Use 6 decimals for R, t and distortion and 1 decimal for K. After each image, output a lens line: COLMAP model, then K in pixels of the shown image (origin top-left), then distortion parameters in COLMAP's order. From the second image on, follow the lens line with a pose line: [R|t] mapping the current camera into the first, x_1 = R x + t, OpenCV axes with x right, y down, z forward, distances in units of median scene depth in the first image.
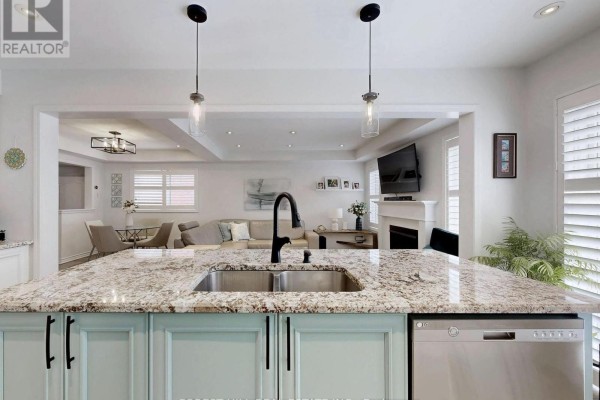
lens RADIAL K [[211.5, 0, 300.0], [0, 211.5, 200.0], [0, 0, 1]] dist [-0.000837, -0.000065]
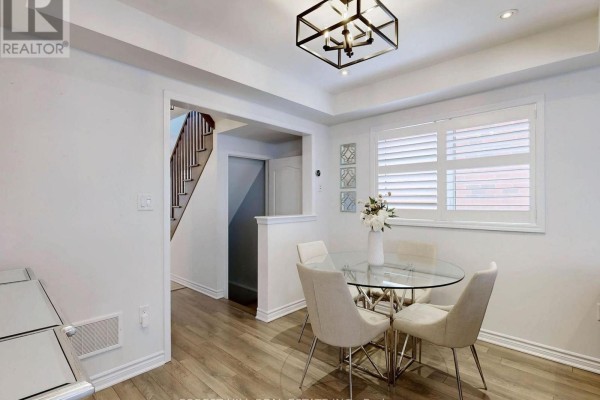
lens RADIAL K [[252.4, 0, 300.0], [0, 252.4, 200.0], [0, 0, 1]] dist [-0.000656, 0.000104]
pose [[0.643689, -0.005208, -0.765270, -0.470237], [0.009761, 0.999951, 0.001405, 0.004311], [0.765225, -0.008374, 0.643708, 0.512779]]
